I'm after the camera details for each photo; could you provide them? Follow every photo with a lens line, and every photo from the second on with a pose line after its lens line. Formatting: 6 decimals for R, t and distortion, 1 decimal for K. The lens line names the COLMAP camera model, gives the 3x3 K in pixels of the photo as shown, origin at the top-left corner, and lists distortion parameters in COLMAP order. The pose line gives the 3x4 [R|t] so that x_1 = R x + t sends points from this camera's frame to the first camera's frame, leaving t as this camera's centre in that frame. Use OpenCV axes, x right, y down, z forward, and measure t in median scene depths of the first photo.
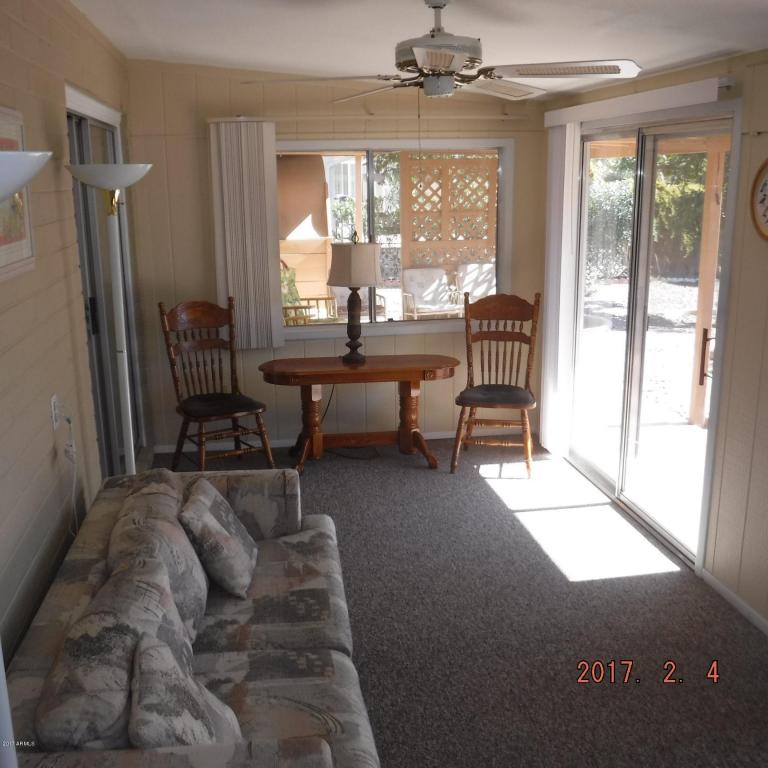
lens RADIAL K [[849.5, 0, 384.4], [0, 849.5, 384.8], [0, 0, 1]] dist [-0.106011, 0.000000]
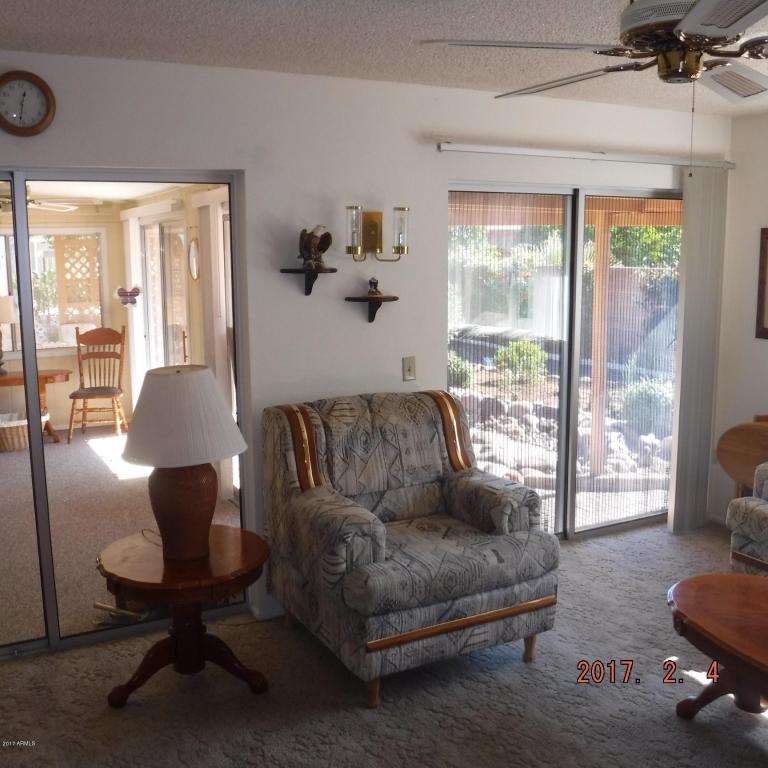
lens RADIAL K [[849.5, 0, 383.2], [0, 849.5, 384.1], [0, 0, 1]] dist [-0.106011, 0.000000]
pose [[0.946109, -0.041729, 0.321148, 0.130278], [0.069964, 0.994582, -0.076883, 0.146623], [-0.316200, 0.095209, 0.943903, -0.582162]]
